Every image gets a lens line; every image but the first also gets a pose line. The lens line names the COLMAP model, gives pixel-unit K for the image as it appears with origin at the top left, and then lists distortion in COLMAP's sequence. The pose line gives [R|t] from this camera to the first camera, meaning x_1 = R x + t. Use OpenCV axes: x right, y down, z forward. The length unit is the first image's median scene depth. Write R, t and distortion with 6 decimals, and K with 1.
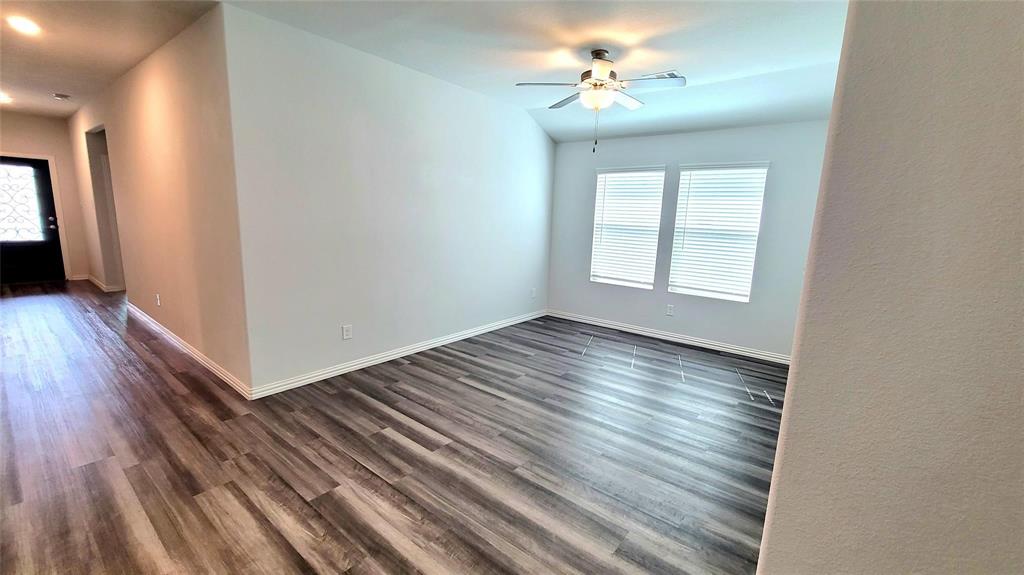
lens RADIAL K [[421.2, 0, 516.1], [0, 421.2, 293.3], [0, 0, 1]] dist [-0.001277, 0.001144]
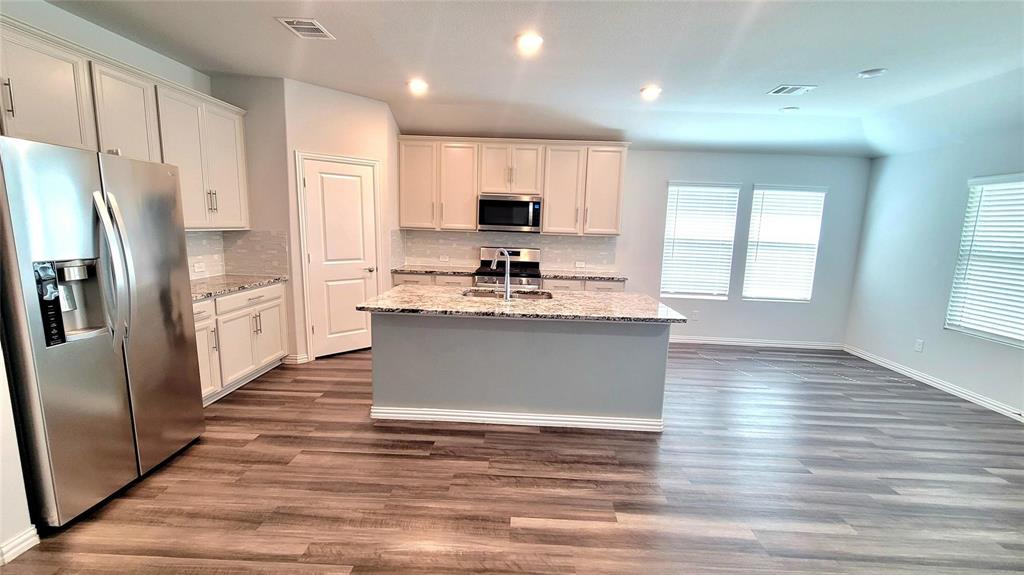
lens RADIAL K [[421.2, 0, 516.7], [0, 421.2, 291.1], [0, 0, 1]] dist [-0.001277, 0.001144]
pose [[0.792628, -0.095462, 0.602186, -1.025679], [0.103274, 0.994416, 0.021706, -0.153658], [-0.600895, 0.044986, 0.798061, 0.674064]]
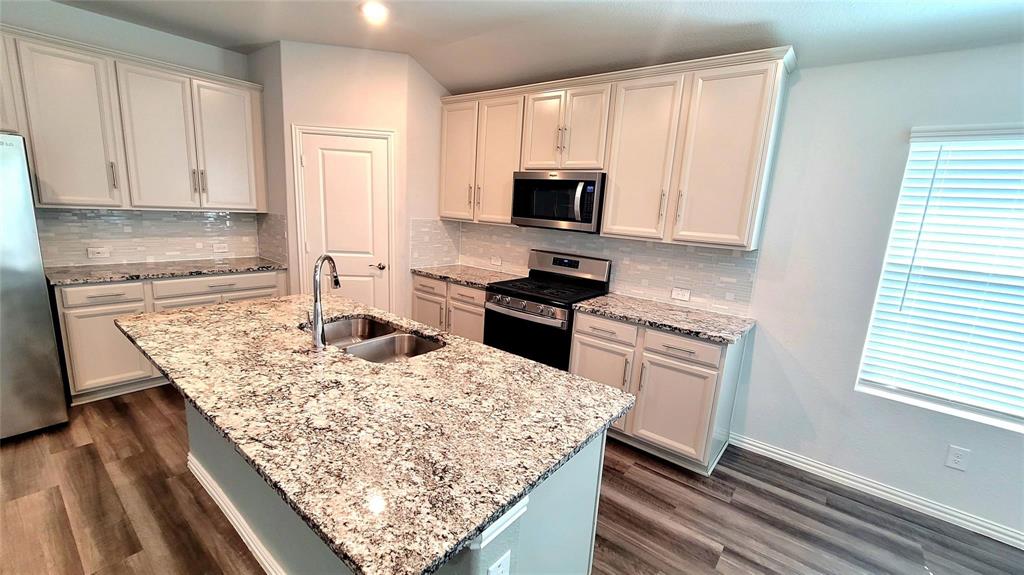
lens RADIAL K [[421.2, 0, 518.2], [0, 421.2, 289.7], [0, 0, 1]] dist [-0.001277, 0.001144]
pose [[0.999232, 0.031898, 0.022760, -0.281813], [-0.032077, 0.999457, 0.007536, -0.197736], [-0.022507, -0.008260, 0.999713, 0.900544]]
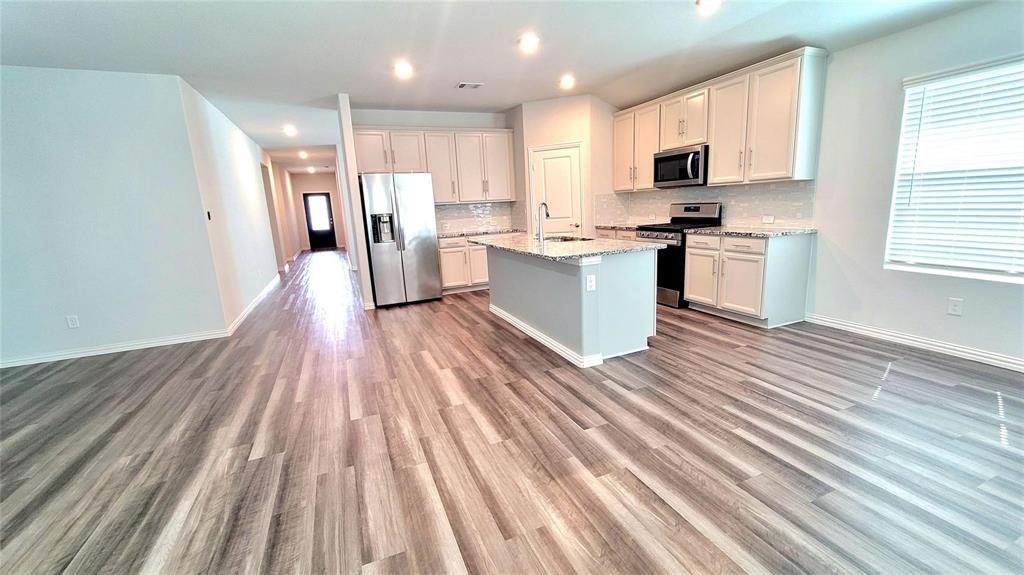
lens RADIAL K [[421.2, 0, 516.7], [0, 421.2, 289.7], [0, 0, 1]] dist [-0.001277, 0.001144]
pose [[0.882348, 0.023960, -0.469987, -0.005839], [-0.015430, 0.999639, 0.021993, -0.008215], [0.470345, -0.012153, 0.882399, 0.325202]]
